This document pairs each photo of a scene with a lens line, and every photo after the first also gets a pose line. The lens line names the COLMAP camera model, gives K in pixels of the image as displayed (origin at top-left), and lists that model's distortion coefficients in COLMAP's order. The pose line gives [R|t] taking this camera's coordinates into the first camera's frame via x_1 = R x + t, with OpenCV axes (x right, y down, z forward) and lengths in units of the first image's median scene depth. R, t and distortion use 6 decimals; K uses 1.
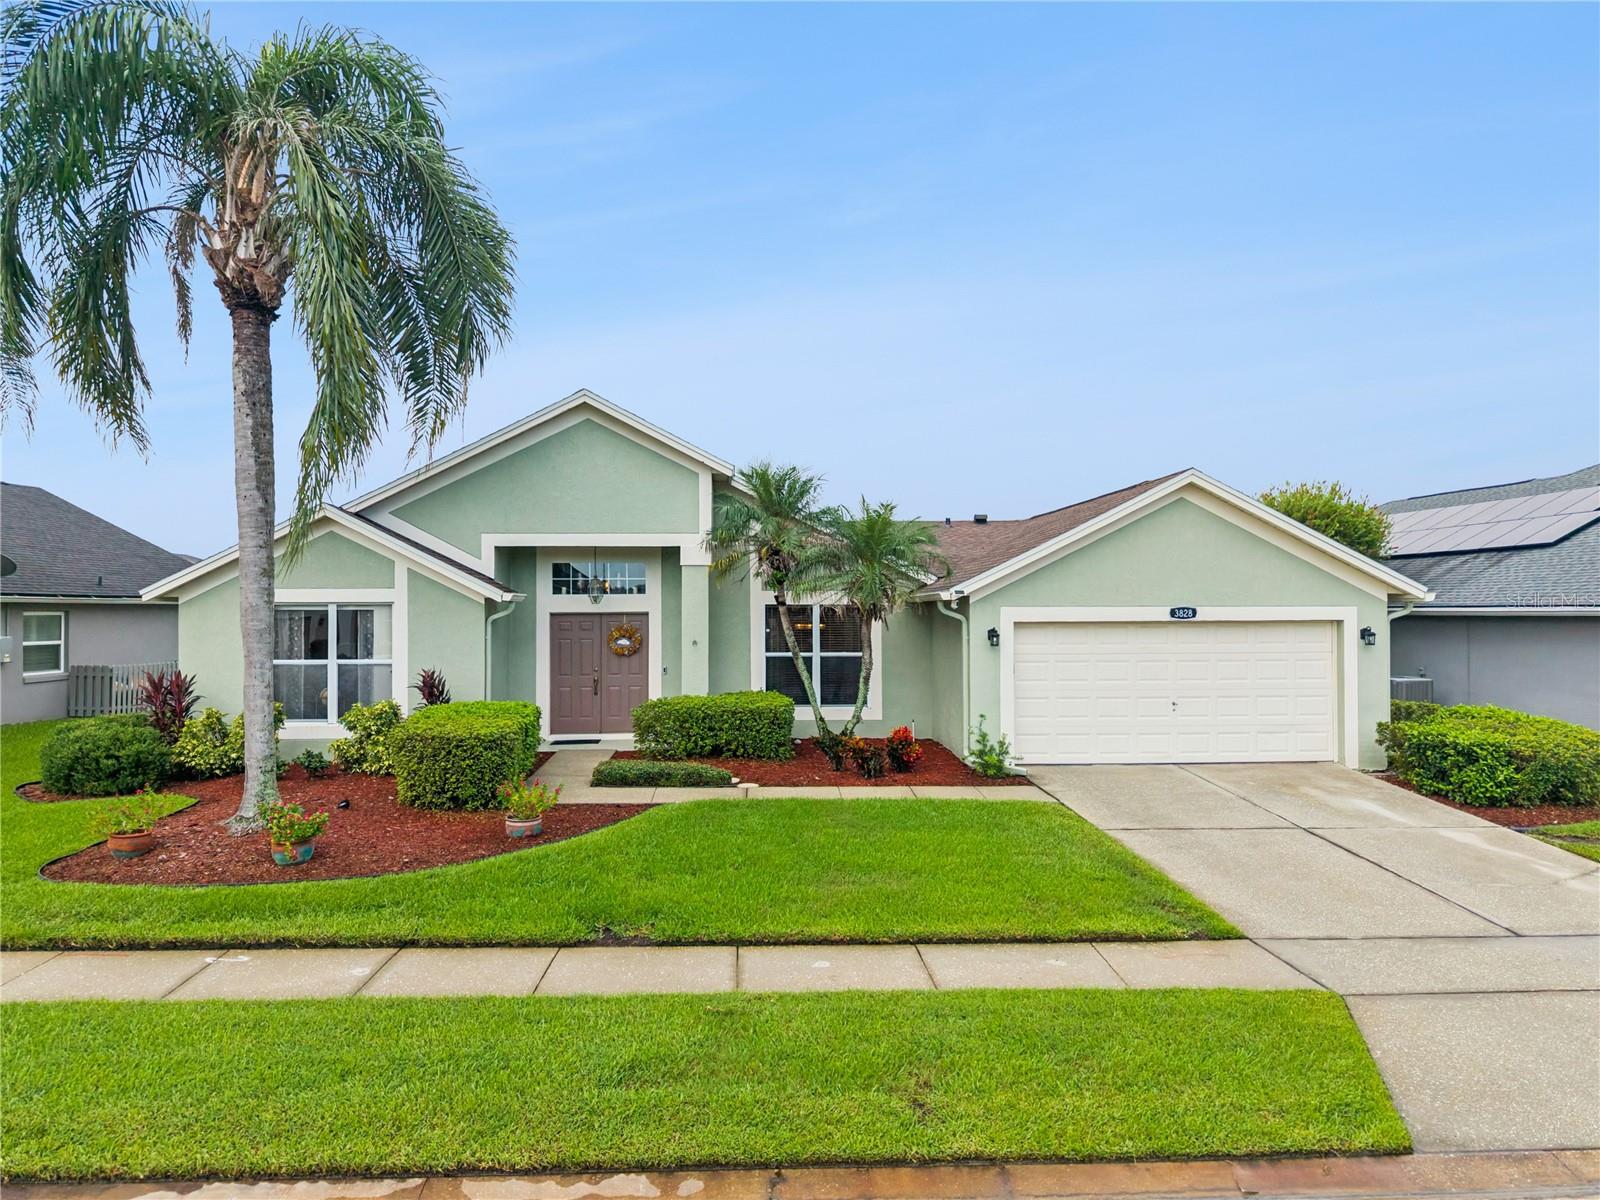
lens RADIAL K [[1051.5, 0, 790.9], [0, 1051.5, 608.9], [0, 0, 1]] dist [0.039359, -0.046739]
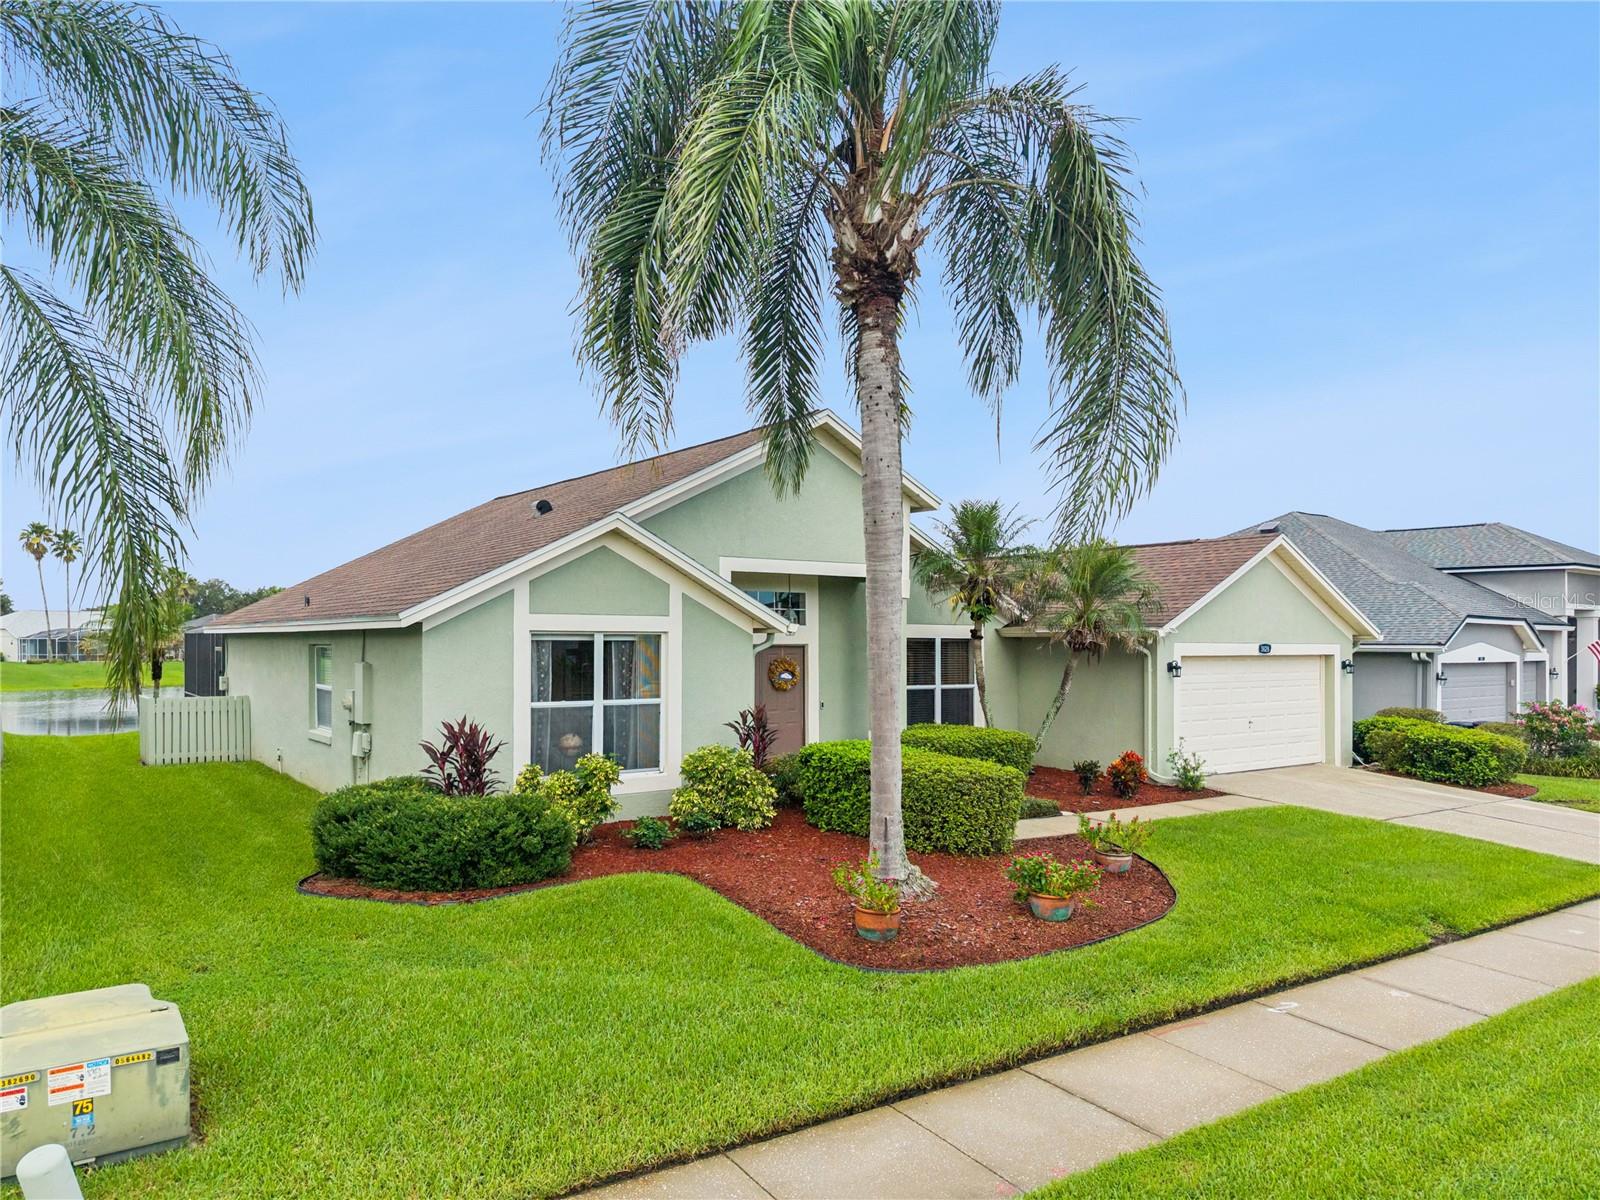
lens RADIAL K [[1051.5, 0, 790.9], [0, 1051.5, 608.9], [0, 0, 1]] dist [0.039359, -0.046739]
pose [[0.856349, 0.024008, 0.515839, -0.746153], [-0.006465, 0.999339, -0.035779, 0.005168], [-0.516357, 0.027304, 0.855938, 0.213798]]
